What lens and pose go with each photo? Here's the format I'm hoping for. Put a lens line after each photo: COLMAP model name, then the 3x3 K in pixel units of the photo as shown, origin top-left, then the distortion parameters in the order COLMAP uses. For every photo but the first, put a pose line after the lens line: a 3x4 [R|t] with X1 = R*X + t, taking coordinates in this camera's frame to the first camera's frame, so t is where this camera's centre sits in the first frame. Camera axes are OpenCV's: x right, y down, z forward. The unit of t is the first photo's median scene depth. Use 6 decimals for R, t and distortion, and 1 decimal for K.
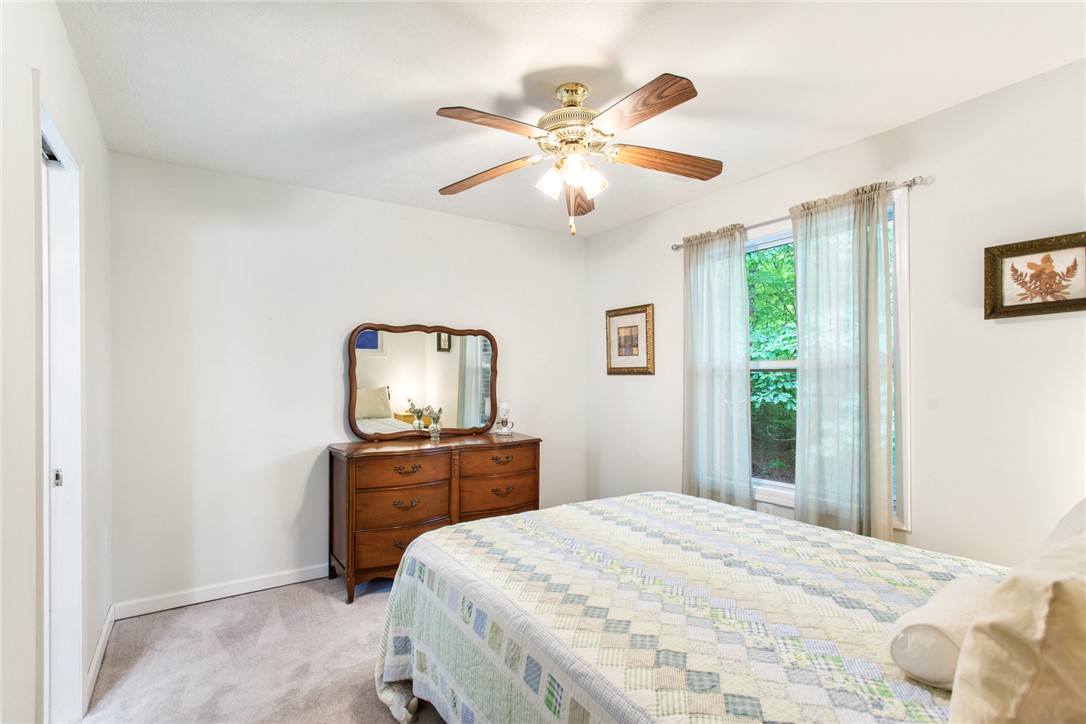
lens RADIAL K [[526.6, 0, 539.5], [0, 526.6, 376.8], [0, 0, 1]] dist [0.002270, 0.001014]
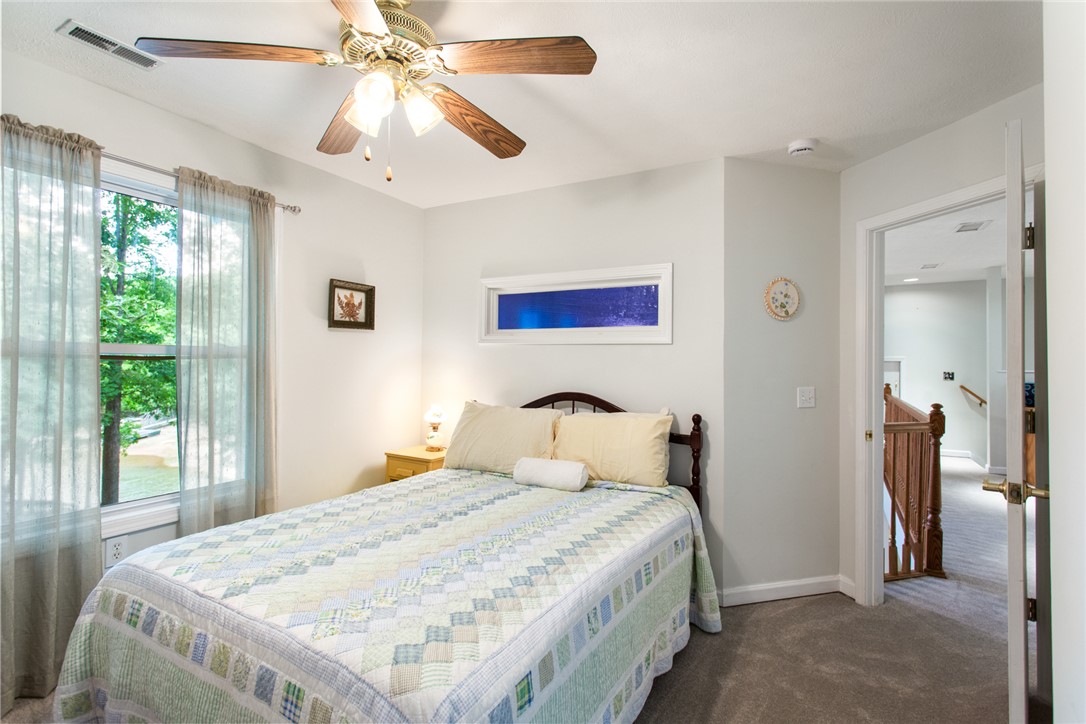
lens RADIAL K [[524.7, 0, 536.7], [0, 524.7, 365.0], [0, 0, 1]] dist [0.001554, 0.000915]
pose [[-0.449410, -0.001769, 0.893324, -0.708972], [-0.009548, 0.999950, -0.002824, -0.007509], [-0.893274, -0.009798, -0.449405, 1.154722]]
